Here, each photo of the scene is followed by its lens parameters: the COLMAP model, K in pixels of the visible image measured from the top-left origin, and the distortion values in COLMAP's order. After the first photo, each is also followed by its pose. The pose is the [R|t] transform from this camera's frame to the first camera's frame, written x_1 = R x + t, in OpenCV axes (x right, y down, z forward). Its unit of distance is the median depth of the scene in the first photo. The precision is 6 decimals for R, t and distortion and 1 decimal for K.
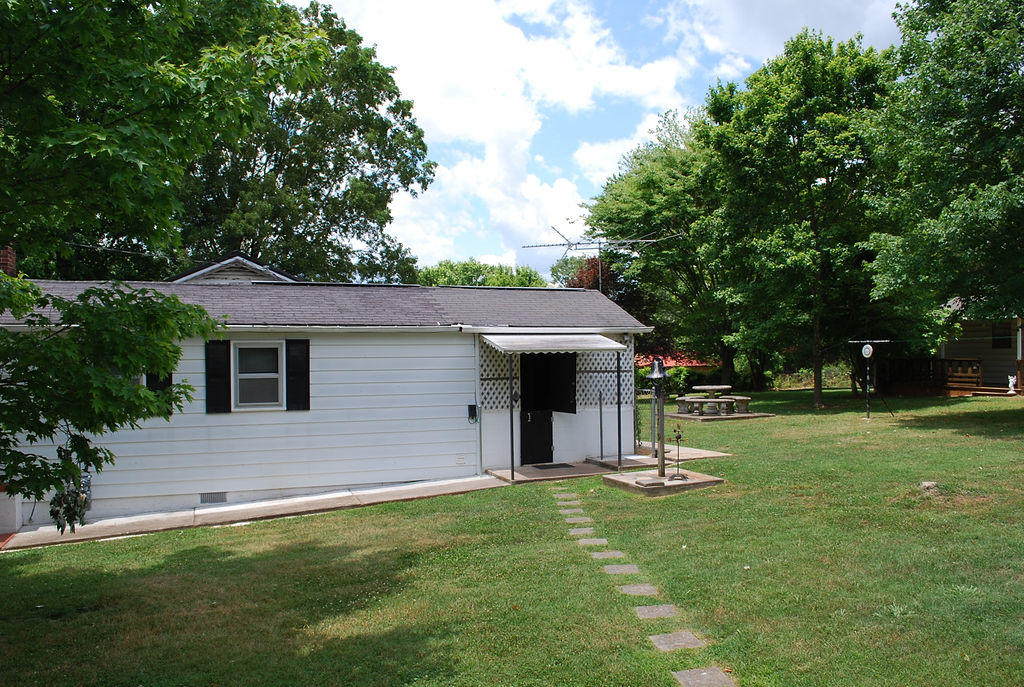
lens RADIAL K [[809.8, 0, 512.6], [0, 809.8, 353.6], [0, 0, 1]] dist [-0.083737, 0.010382]
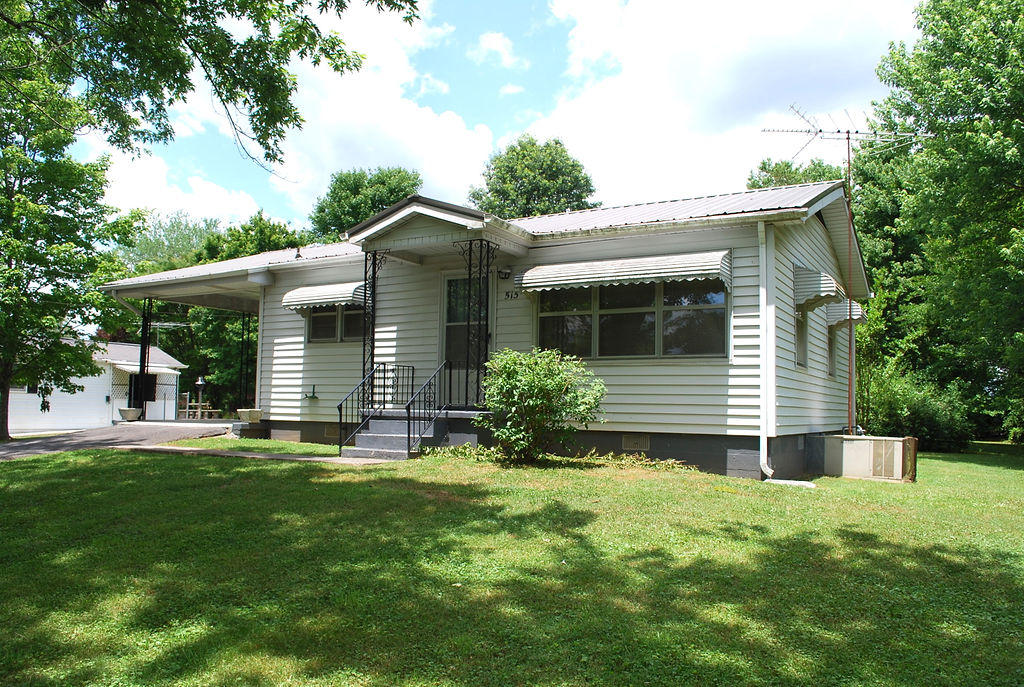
lens RADIAL K [[809.8, 0, 512.6], [0, 809.8, 353.6], [0, 0, 1]] dist [-0.083737, 0.010382]
pose [[0.778899, 0.065599, 0.623709, -0.385584], [-0.018282, 0.996467, -0.081973, 0.074494], [-0.626883, 0.052446, 0.777346, -0.975252]]
